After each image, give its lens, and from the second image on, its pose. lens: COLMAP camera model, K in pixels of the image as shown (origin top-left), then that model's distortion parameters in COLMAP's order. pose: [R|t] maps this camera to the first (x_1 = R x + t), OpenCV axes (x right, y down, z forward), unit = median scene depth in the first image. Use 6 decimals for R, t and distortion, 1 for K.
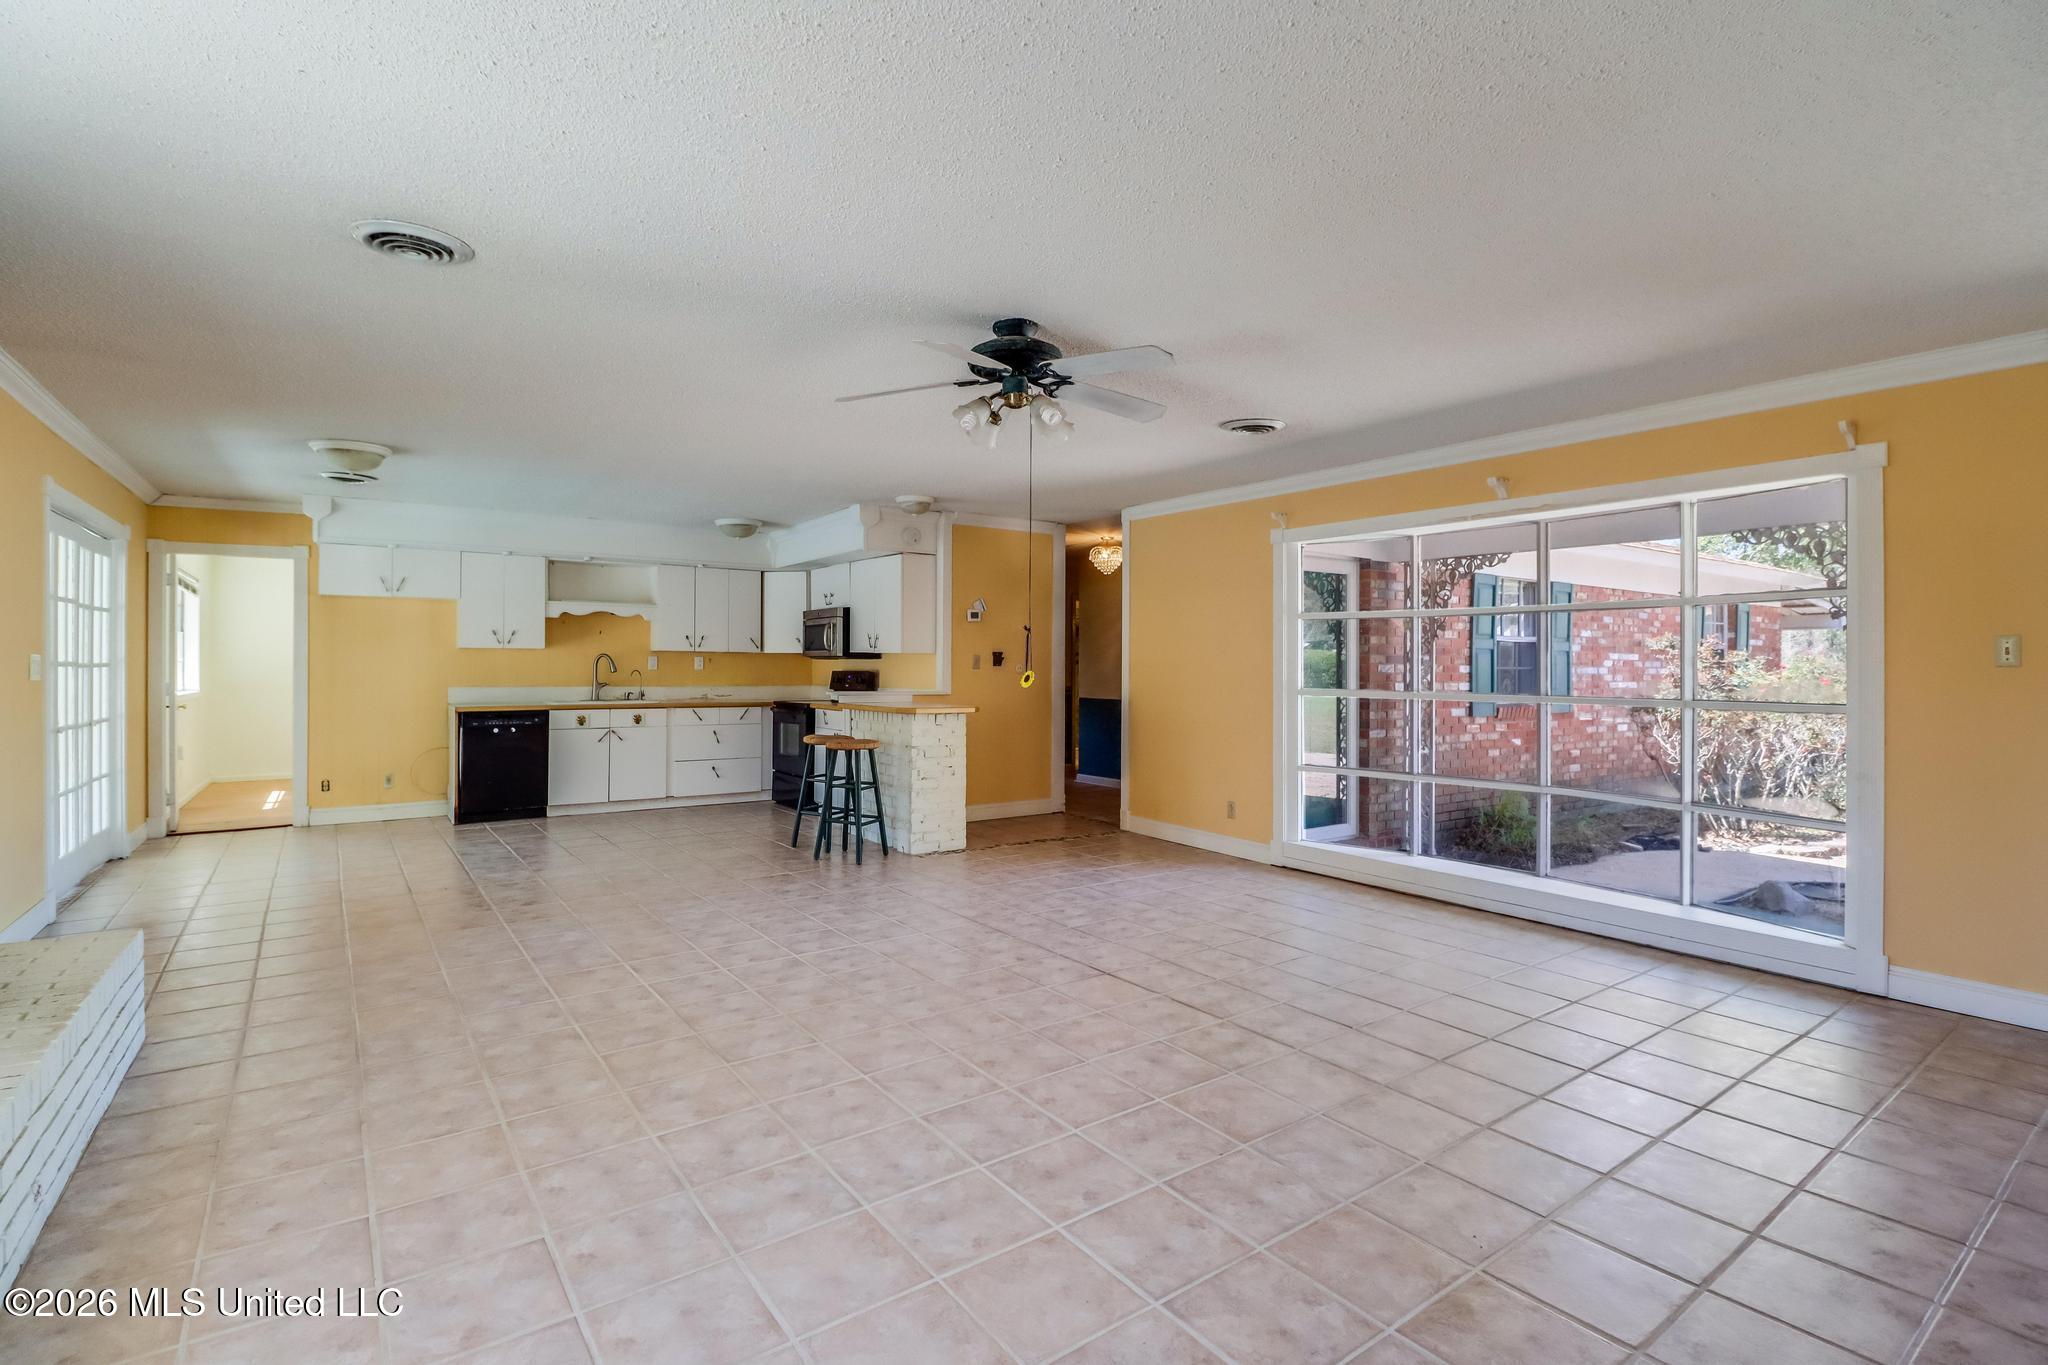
lens RADIAL K [[964.6, 0, 1022.5], [0, 964.6, 664.4], [0, 0, 1]] dist [-0.000231, -0.012038]
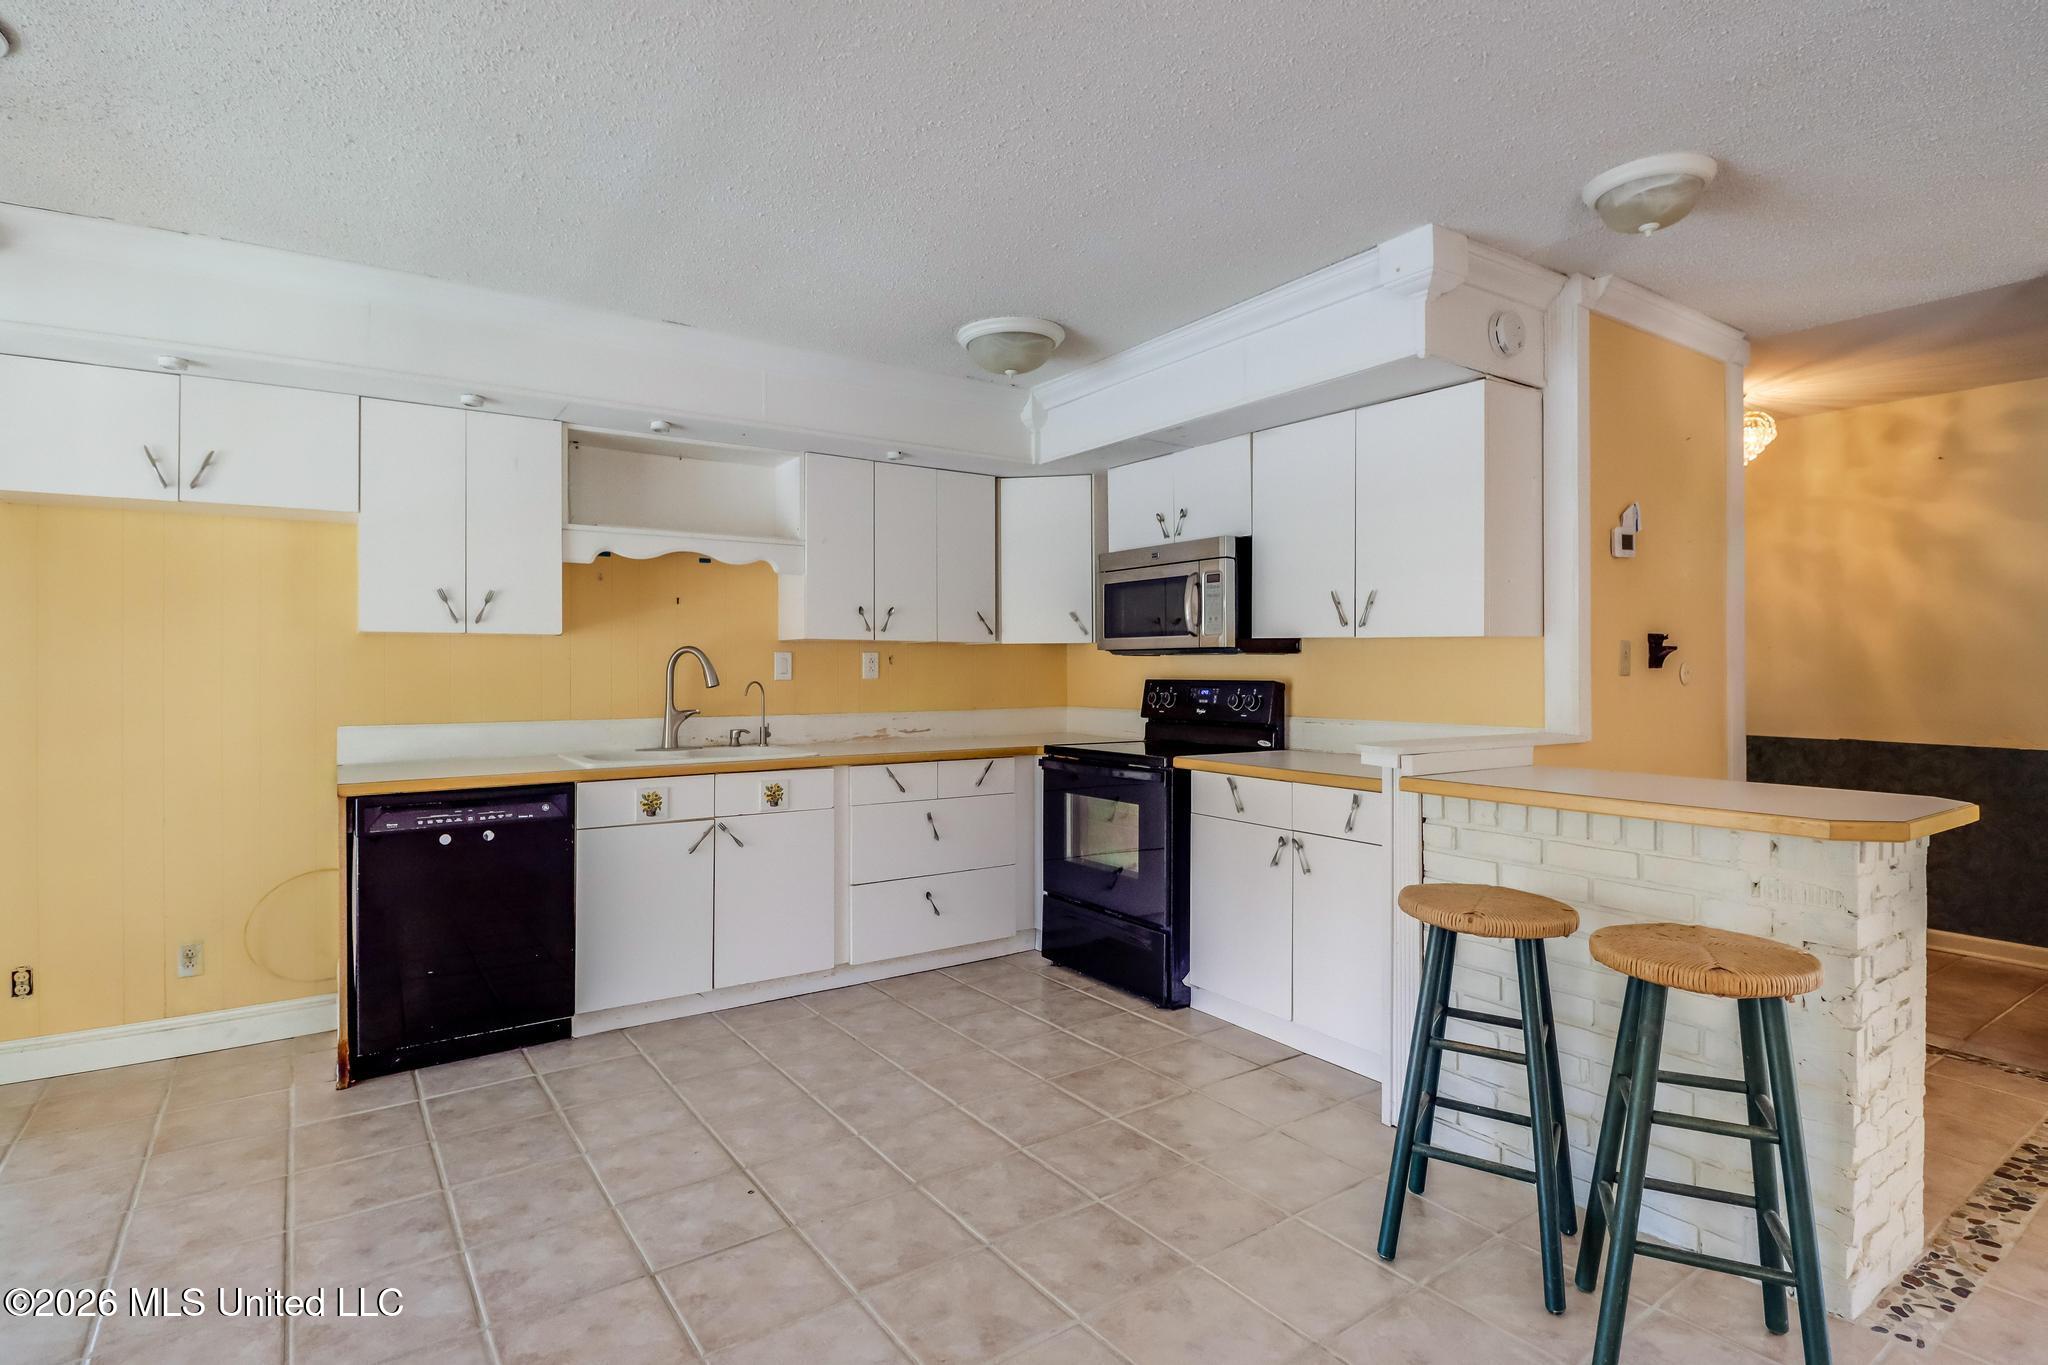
lens RADIAL K [[1012.7, 0, 1020.1], [0, 1012.7, 660.1], [0, 0, 1]] dist [-0.009311, -0.000655]
pose [[0.999856, -0.007072, -0.015447, -0.280105], [0.007041, 0.999973, -0.002066, -0.002484], [0.015461, 0.001956, 0.999879, 0.543277]]
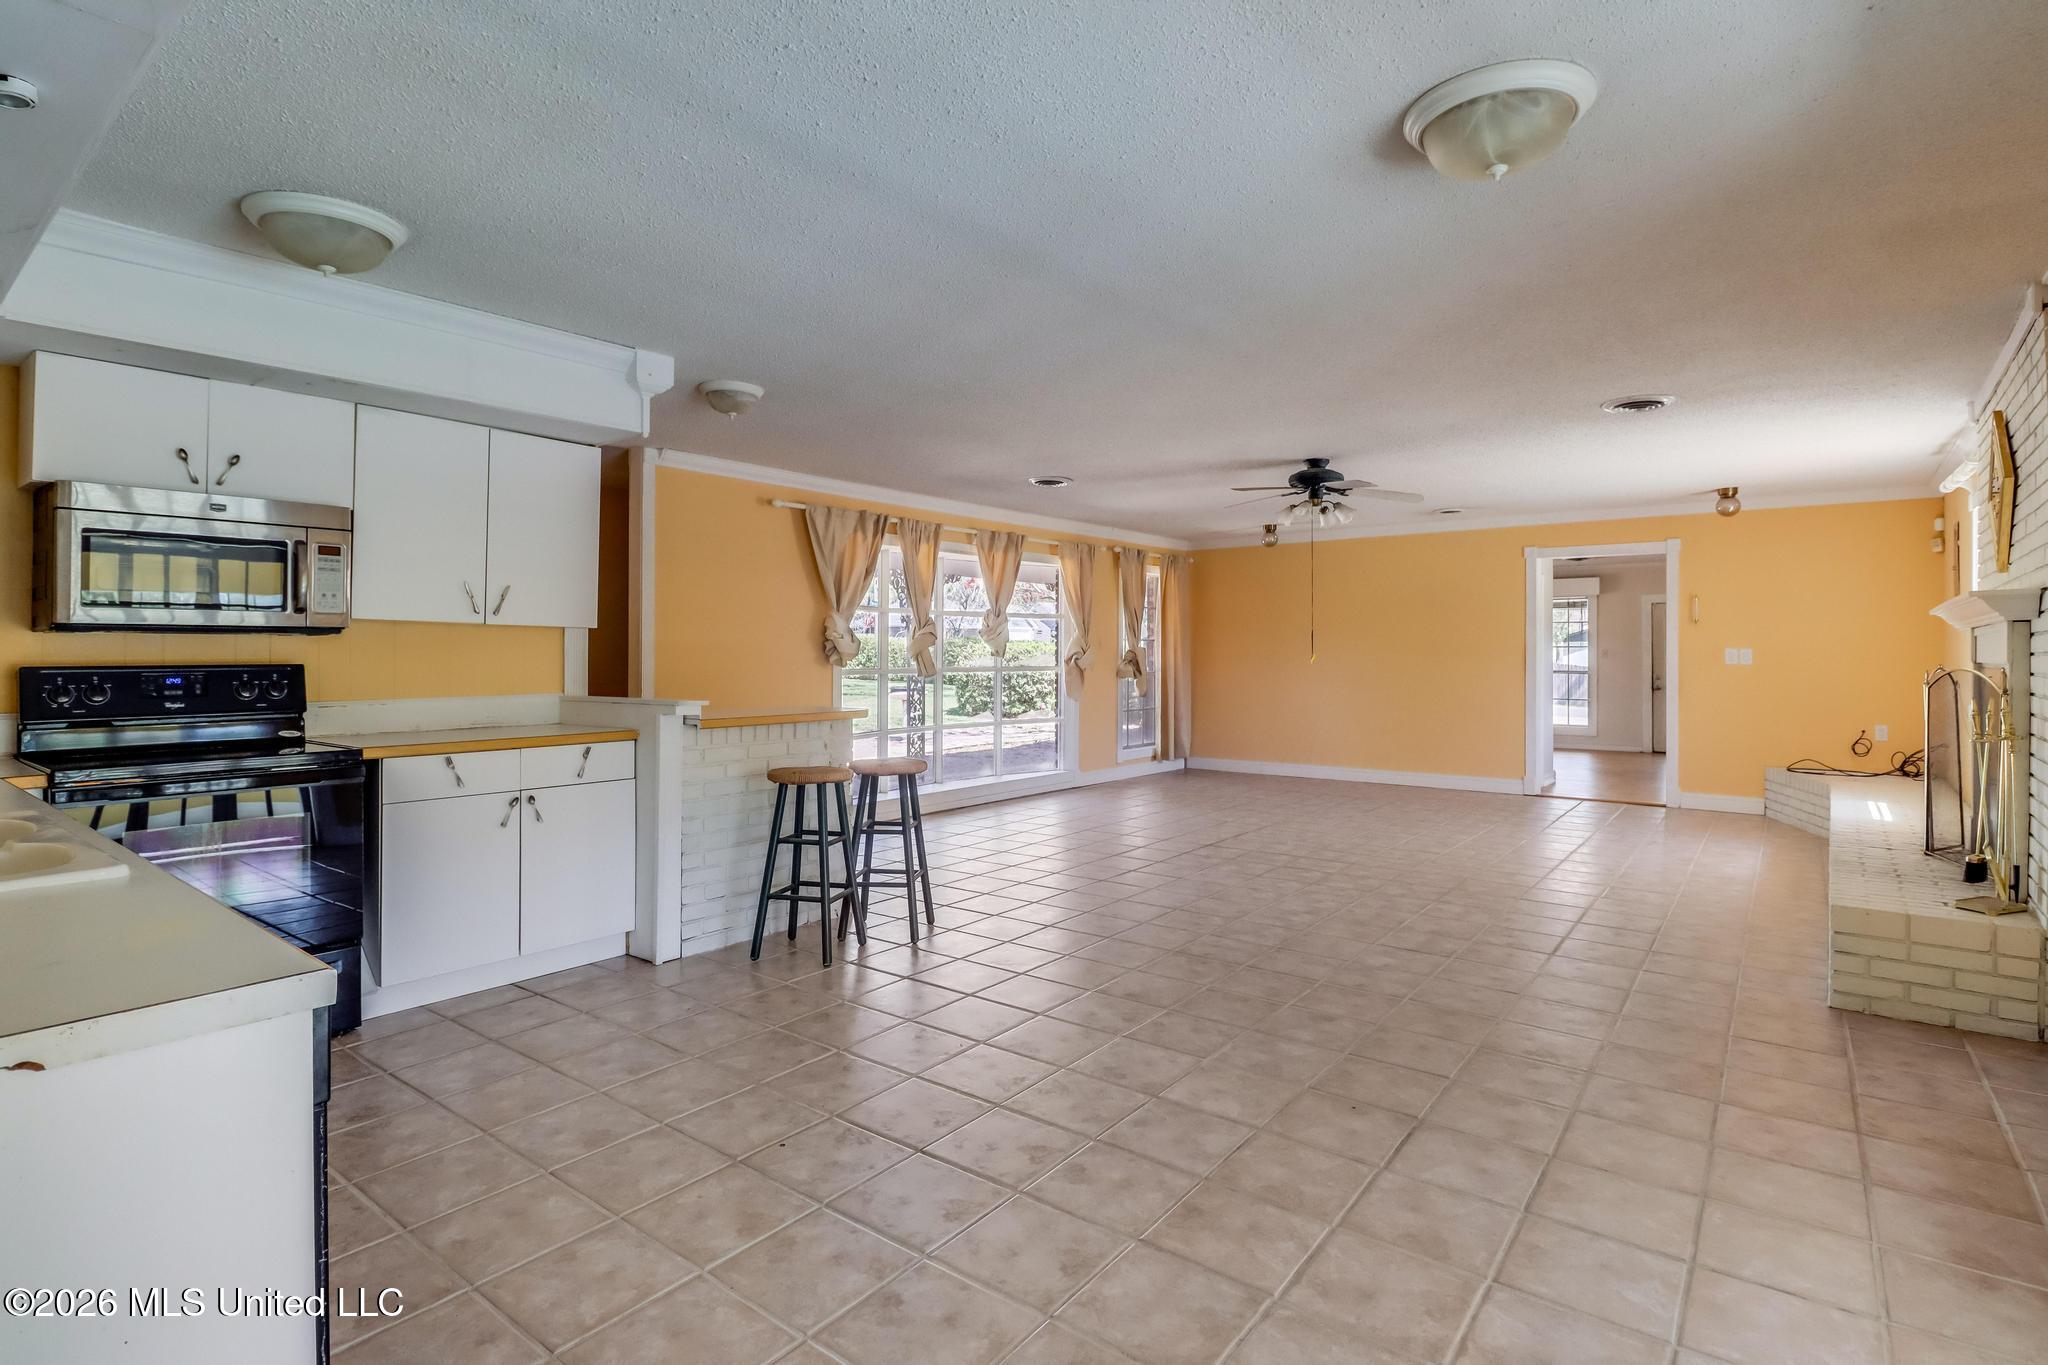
lens RADIAL K [[964.6, 0, 1022.5], [0, 964.6, 664.4], [0, 0, 1]] dist [-0.000231, -0.012038]
pose [[-0.274276, -0.021672, 0.961407, -0.665428], [-0.008991, 0.999760, 0.019972, -0.003920], [-0.961609, -0.003166, -0.274405, 0.845491]]
